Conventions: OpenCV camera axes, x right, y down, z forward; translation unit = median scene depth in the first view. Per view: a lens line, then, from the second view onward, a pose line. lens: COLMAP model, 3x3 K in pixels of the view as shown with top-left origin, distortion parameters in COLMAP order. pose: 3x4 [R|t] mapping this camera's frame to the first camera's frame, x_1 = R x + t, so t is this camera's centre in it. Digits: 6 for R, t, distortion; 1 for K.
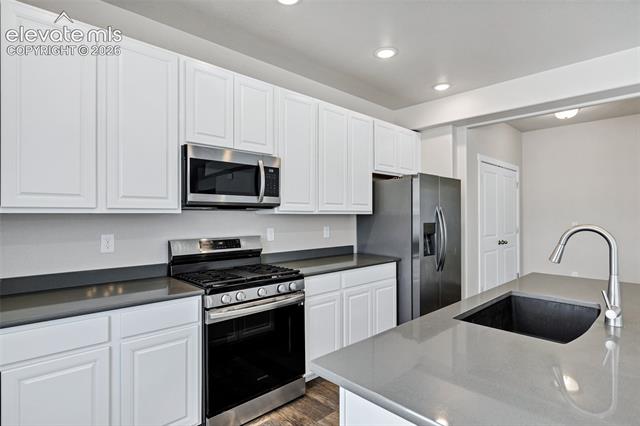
lens RADIAL K [[336.1, 0, 320.0], [0, 336.1, 213.0], [0, 0, 1]] dist [0.002055, -0.000376]
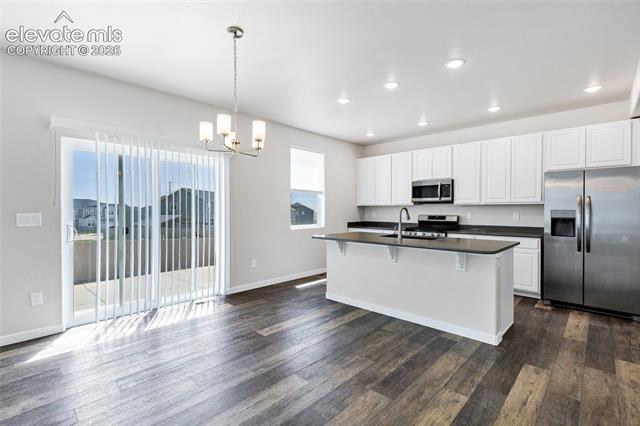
lens RADIAL K [[295.4, 0, 320.0], [0, 295.4, 213.0], [0, 0, 1]] dist [0.003745, 0.000767]
pose [[0.039817, 0.009810, -0.999159, 1.892031], [0.005281, 0.999936, 0.010028, 0.034457], [0.999193, -0.005675, 0.039763, 0.081323]]
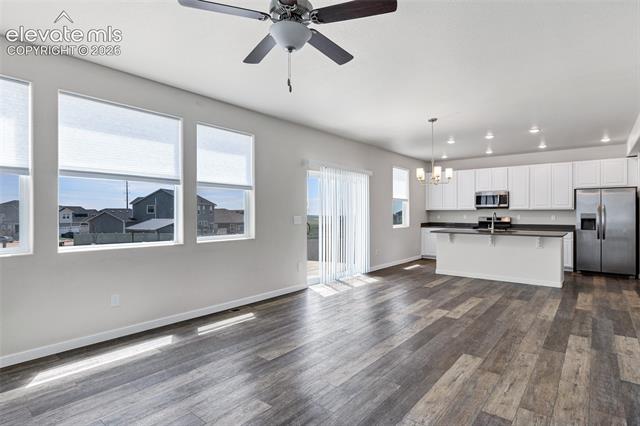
lens RADIAL K [[336.1, 0, 320.0], [0, 336.1, 213.0], [0, 0, 1]] dist [0.002055, -0.000376]
pose [[0.112613, -0.000531, -0.993639, 2.917199], [0.006857, 0.999976, 0.000243, 0.021291], [0.993615, -0.006841, 0.112614, -1.109440]]
